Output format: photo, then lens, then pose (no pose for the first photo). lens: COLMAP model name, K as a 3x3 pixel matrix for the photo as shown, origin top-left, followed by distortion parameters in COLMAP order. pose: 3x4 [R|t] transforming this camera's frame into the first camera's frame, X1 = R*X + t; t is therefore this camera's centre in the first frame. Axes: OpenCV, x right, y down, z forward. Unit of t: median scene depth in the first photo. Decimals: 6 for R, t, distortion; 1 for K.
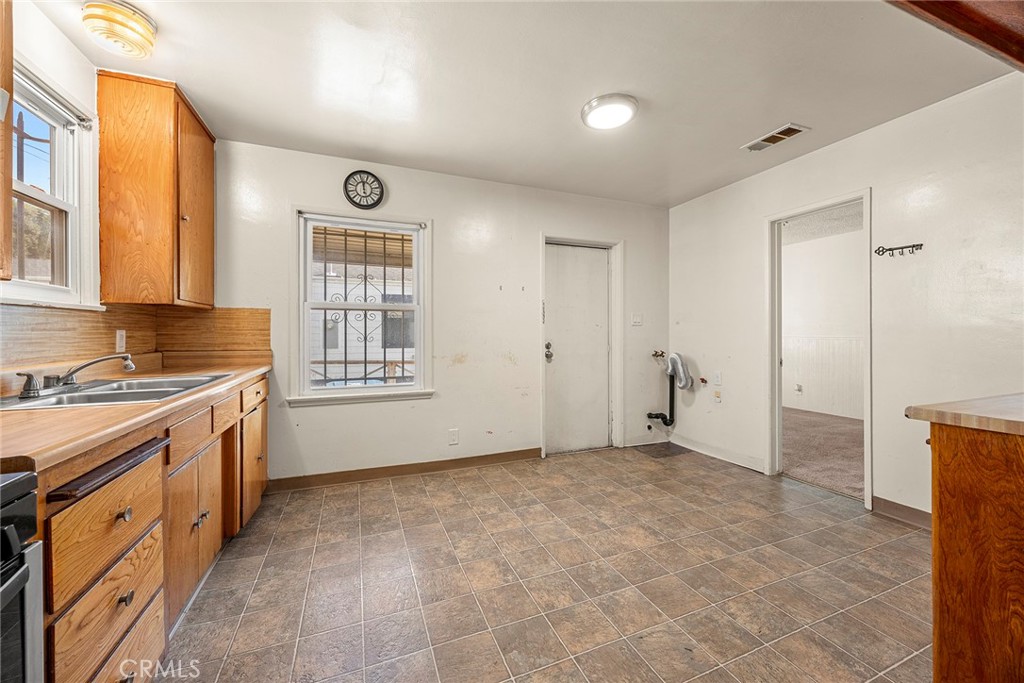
lens RADIAL K [[389.5, 0, 513.1], [0, 389.5, 334.2], [0, 0, 1]] dist [0.001964, 0.000001]
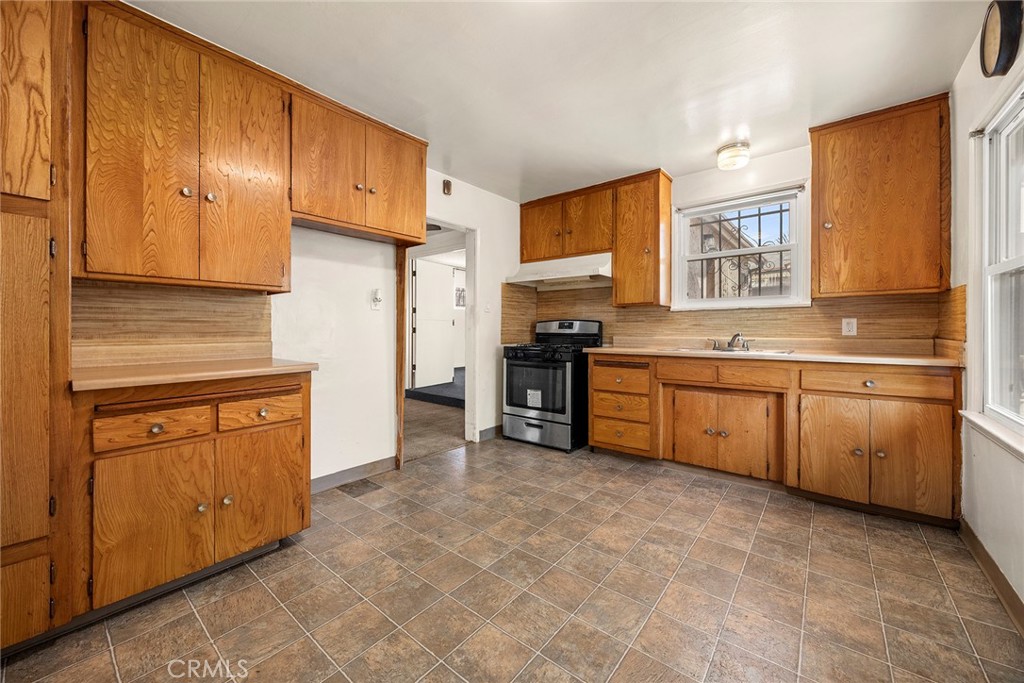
lens RADIAL K [[389.5, 0, 509.9], [0, 389.5, 335.1], [0, 0, 1]] dist [0.001964, 0.000001]
pose [[-0.878645, 0.009722, -0.477376, 0.666423], [0.001072, 0.999830, 0.018389, 0.021580], [0.477474, 0.015645, -0.878506, 1.752251]]
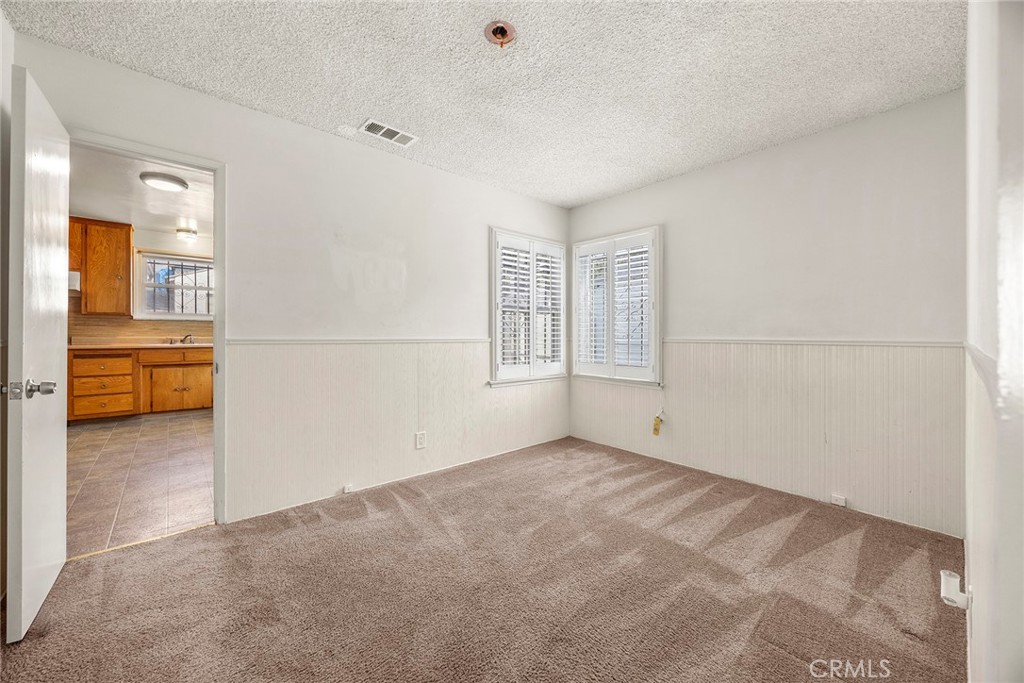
lens RADIAL K [[389.5, 0, 510.1], [0, 389.5, 338.0], [0, 0, 1]] dist [0.001964, 0.000001]
pose [[0.317957, 0.010322, -0.948049, 2.405515], [-0.009591, 0.999925, 0.007670, 0.026360], [0.948057, 0.006654, 0.318032, 2.088077]]
